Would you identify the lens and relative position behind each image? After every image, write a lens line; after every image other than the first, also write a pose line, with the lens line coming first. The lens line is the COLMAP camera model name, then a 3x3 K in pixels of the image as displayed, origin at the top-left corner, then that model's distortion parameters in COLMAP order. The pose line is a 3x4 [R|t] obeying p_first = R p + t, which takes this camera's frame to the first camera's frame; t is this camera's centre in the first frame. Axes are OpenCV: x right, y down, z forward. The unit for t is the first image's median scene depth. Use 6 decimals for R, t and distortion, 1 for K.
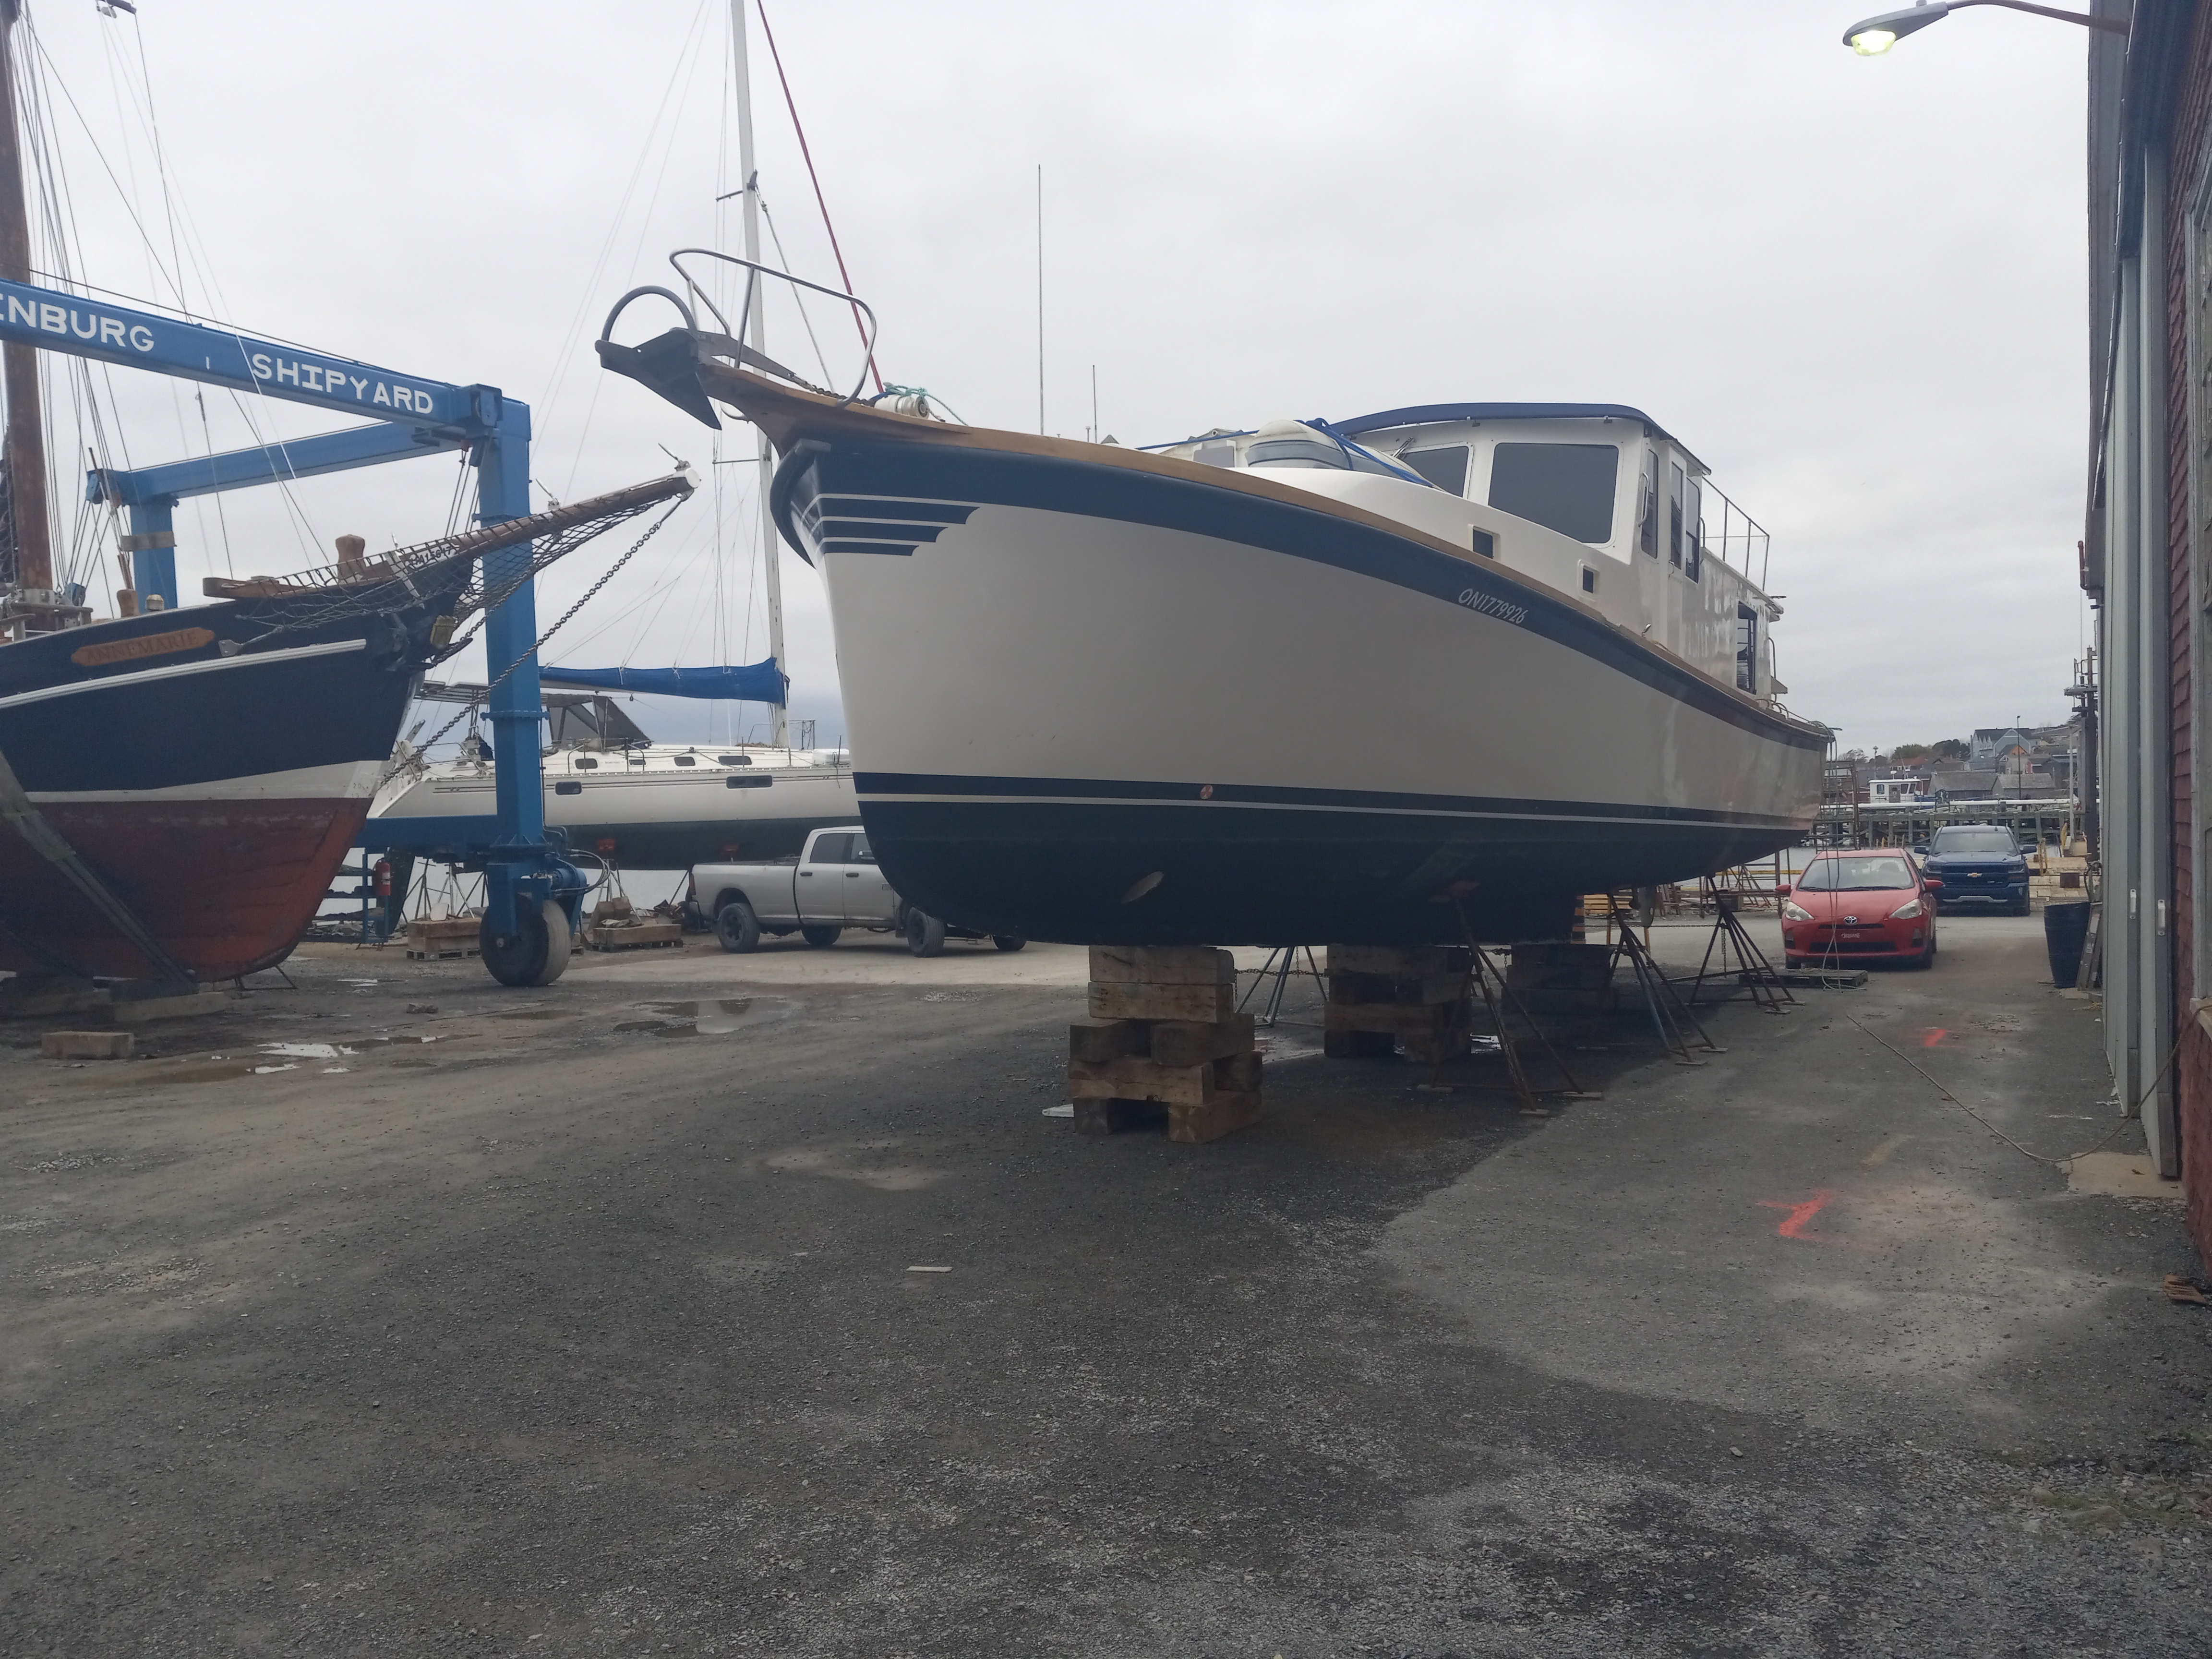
lens RADIAL K [[1746.6, 0, 1101.5], [0, 1746.6, 880.1], [0, 0, 1]] dist [0.034354, -0.001047]
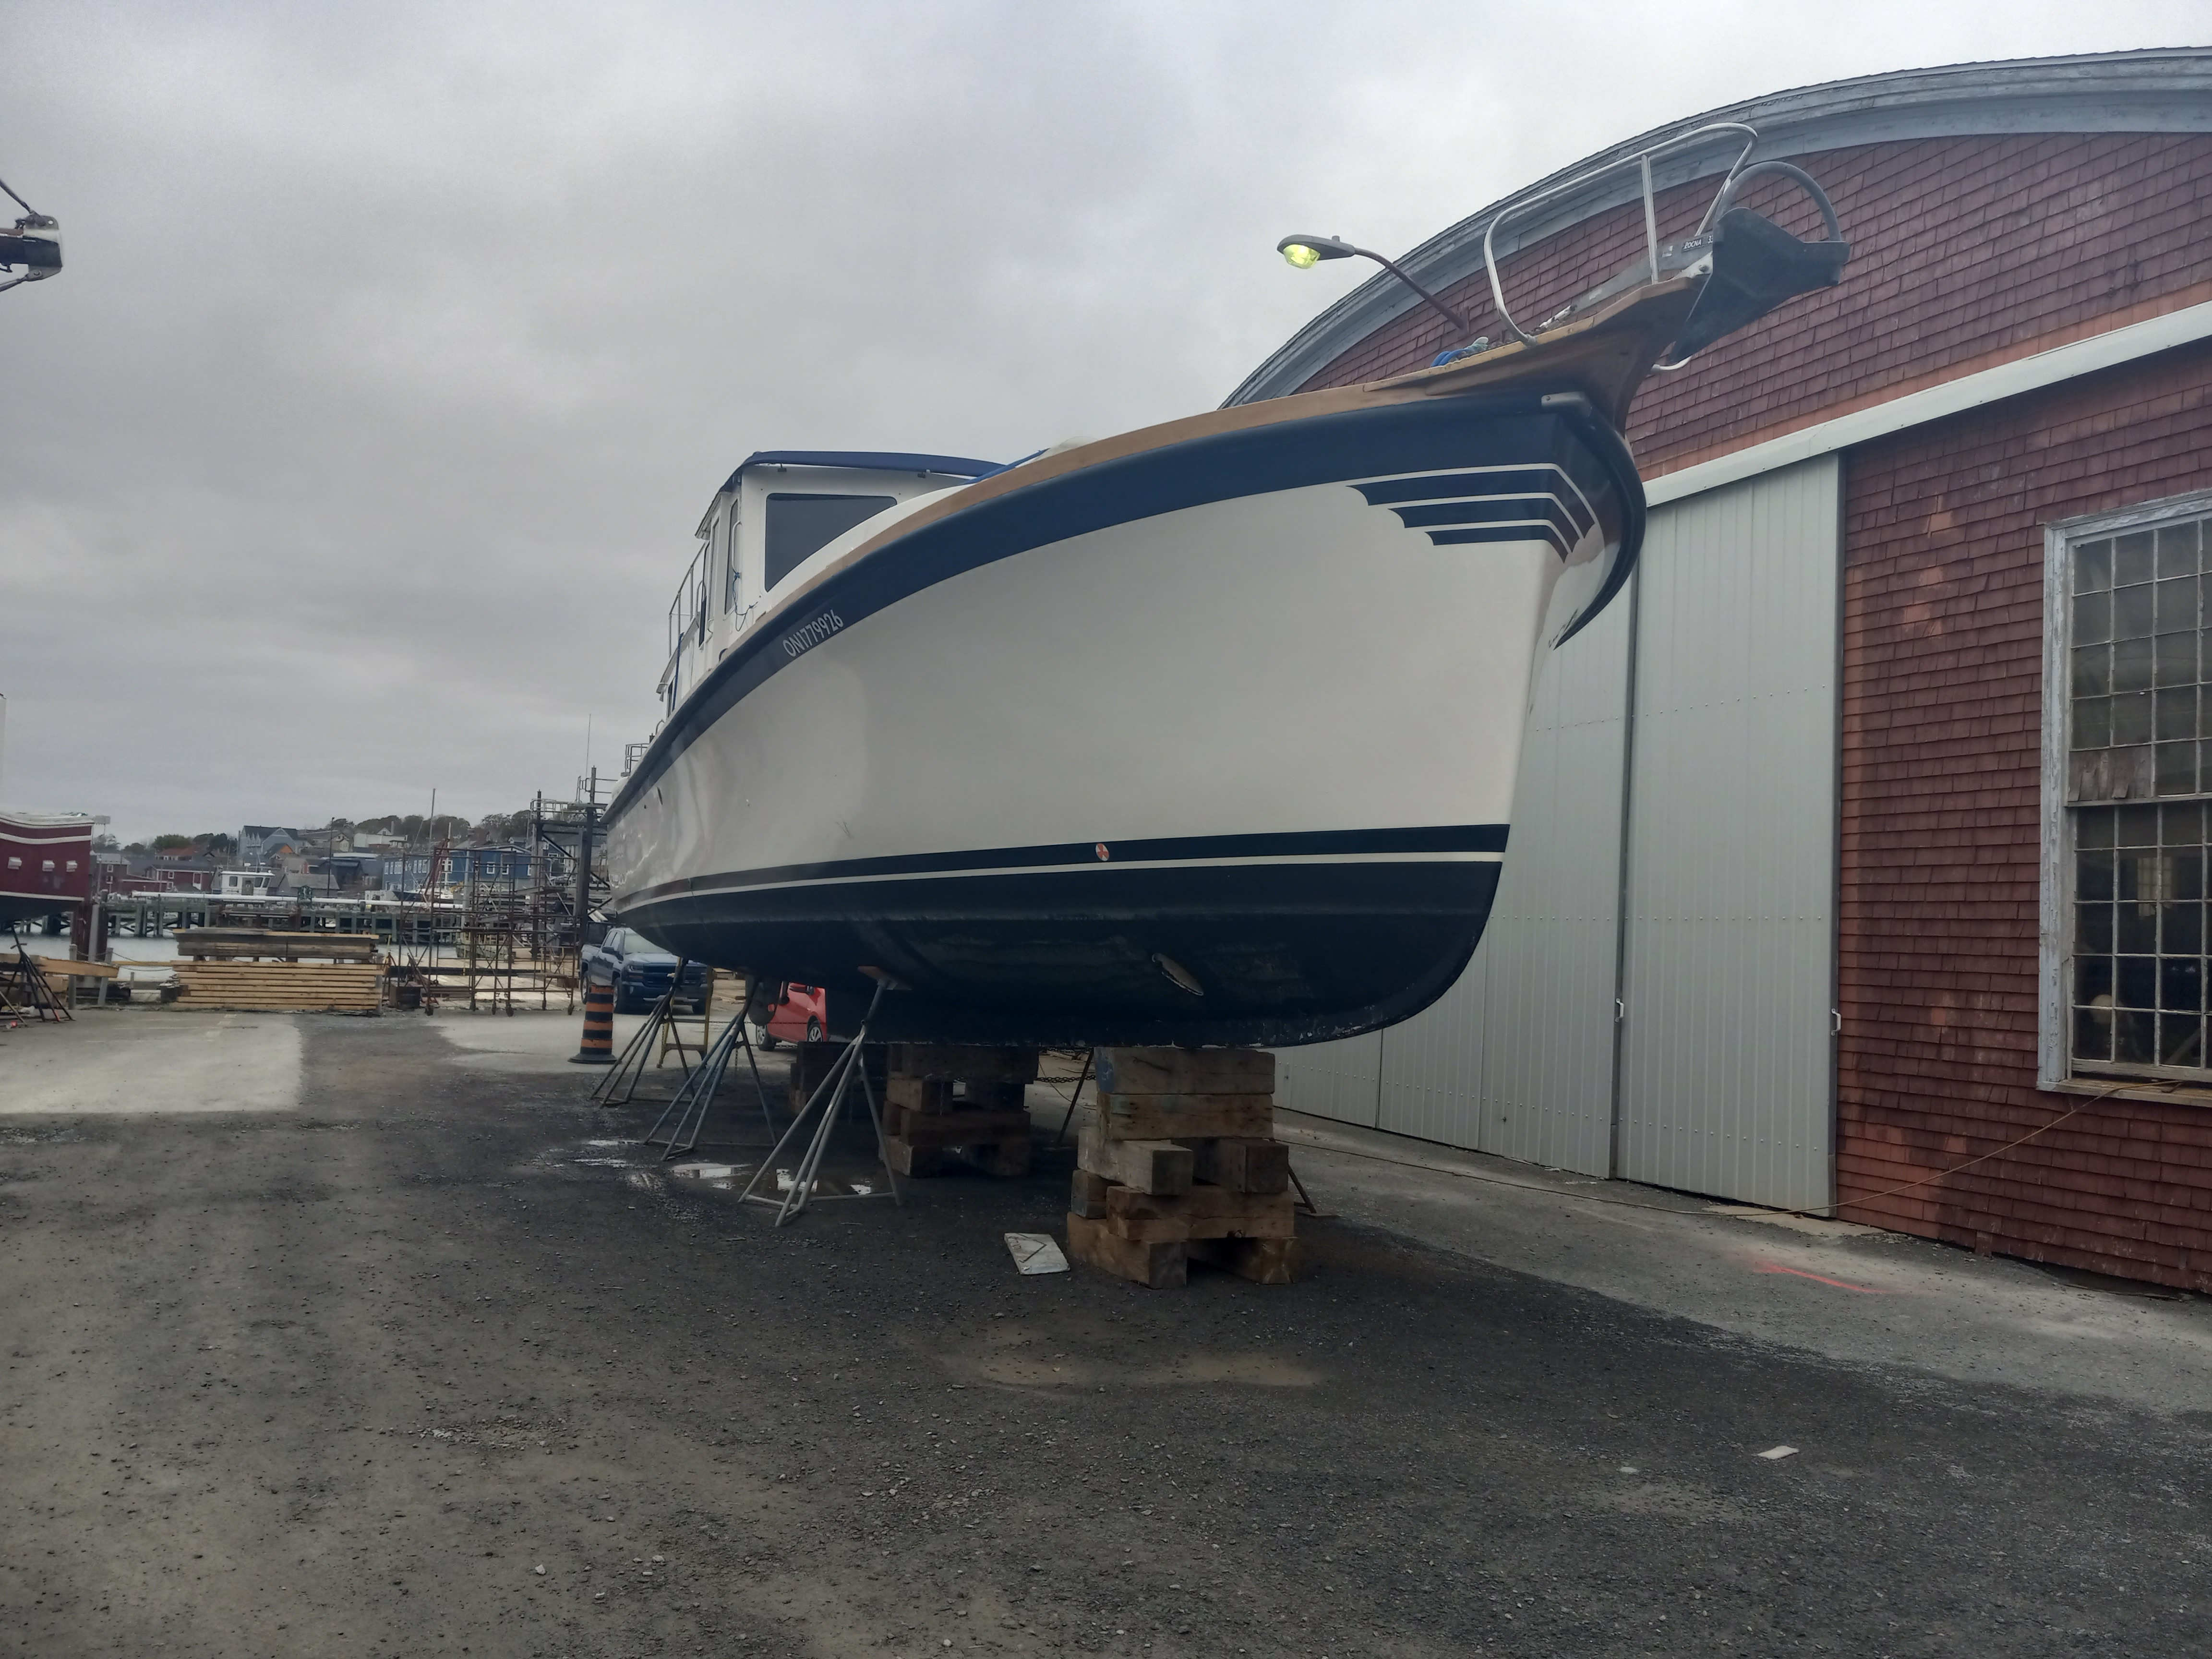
lens RADIAL K [[1796.1, 0, 1106.0], [0, 1796.1, 829.5], [0, 0, 1]] dist [0.002443, -0.006320]
pose [[0.599583, 0.090871, 0.795137, -0.672903], [-0.024922, 0.995171, -0.094938, 0.016423], [-0.799924, 0.037107, 0.598952, 0.517728]]
